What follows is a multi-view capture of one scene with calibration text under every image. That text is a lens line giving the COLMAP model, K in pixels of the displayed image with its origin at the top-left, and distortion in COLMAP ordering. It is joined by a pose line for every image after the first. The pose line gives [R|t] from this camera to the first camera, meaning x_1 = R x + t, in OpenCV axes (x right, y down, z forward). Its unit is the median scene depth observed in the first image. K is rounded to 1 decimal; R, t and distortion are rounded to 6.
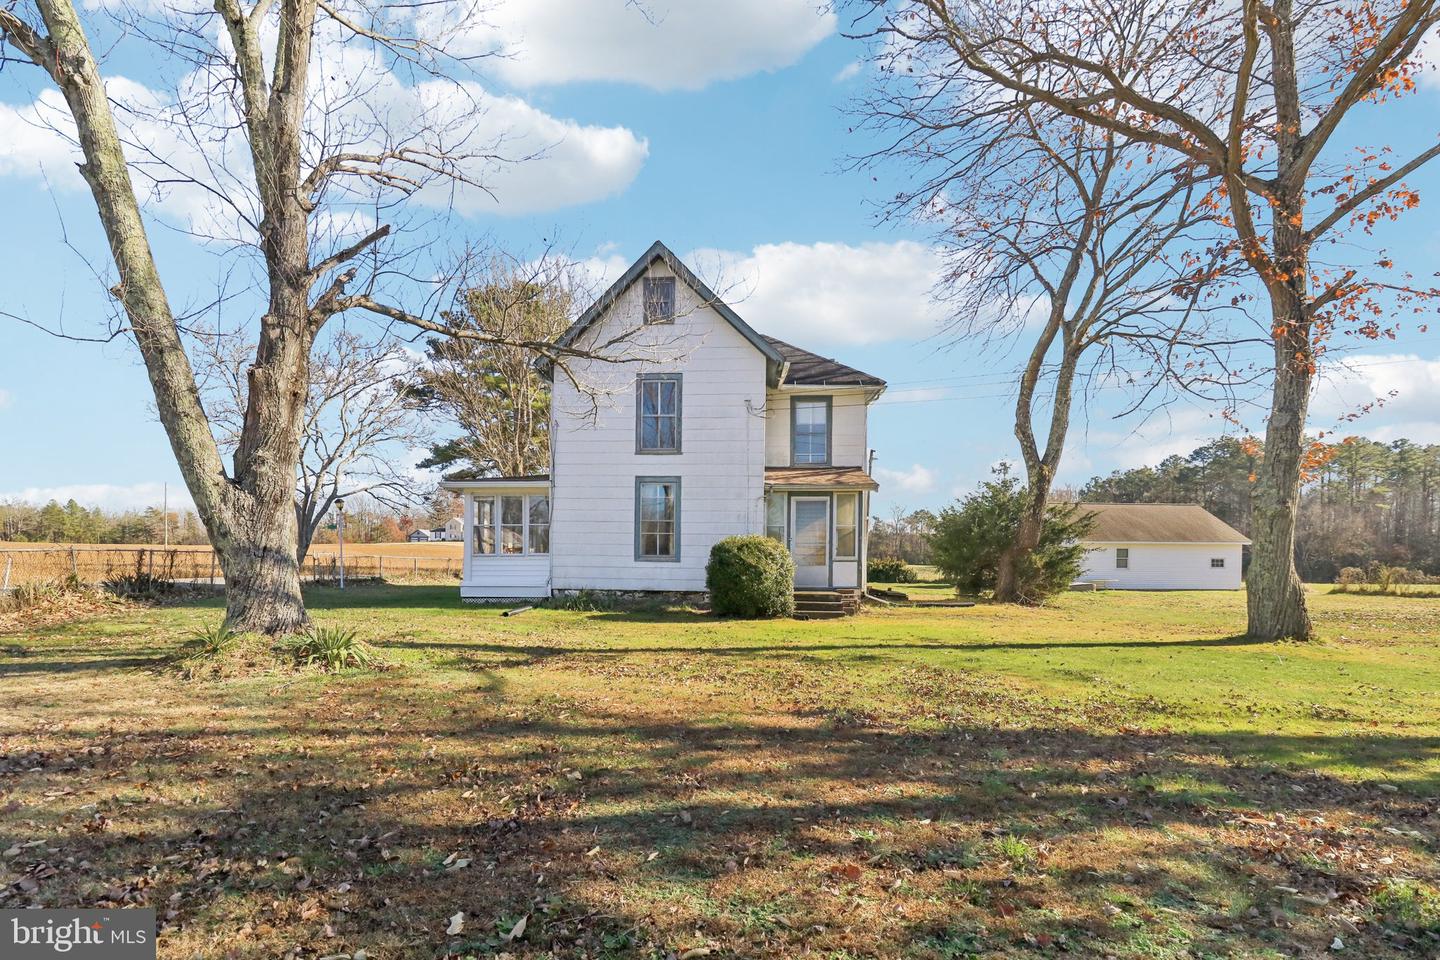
lens RADIAL K [[689.2, 0, 707.8], [0, 689.2, 510.7], [0, 0, 1]] dist [0.000938, -0.012581]
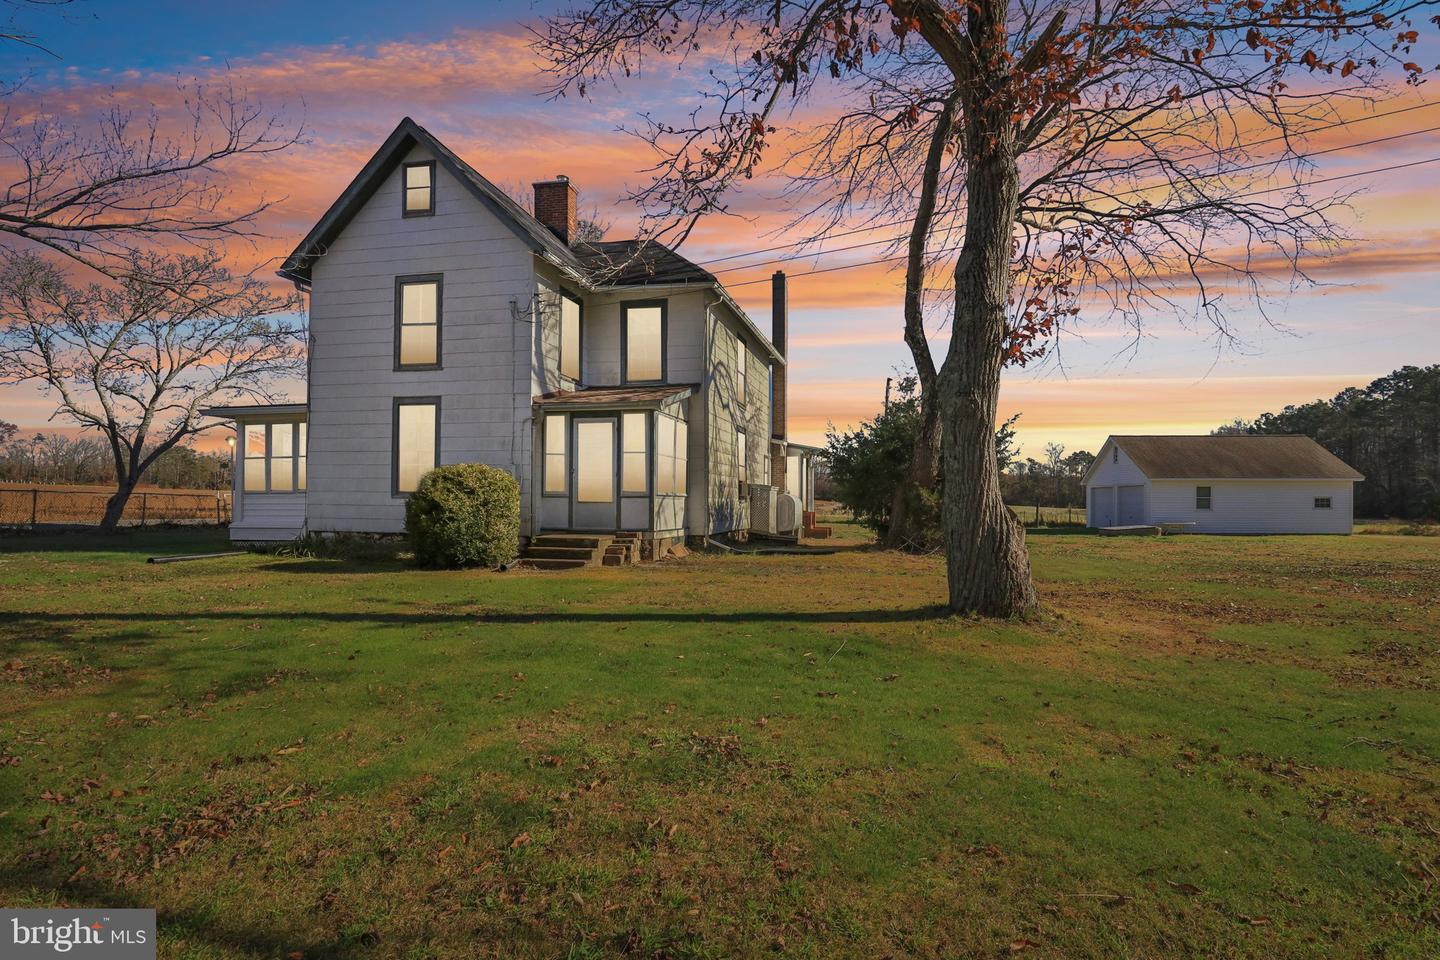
lens RADIAL K [[705.7, 0, 721.3], [0, 705.7, 438.0], [0, 0, 1]] dist [0.000223, -0.013823]
pose [[0.992917, -0.013756, -0.118013, 0.393011], [0.011303, 0.999707, -0.021426, 0.022505], [0.118273, 0.019940, 0.992781, 0.189602]]
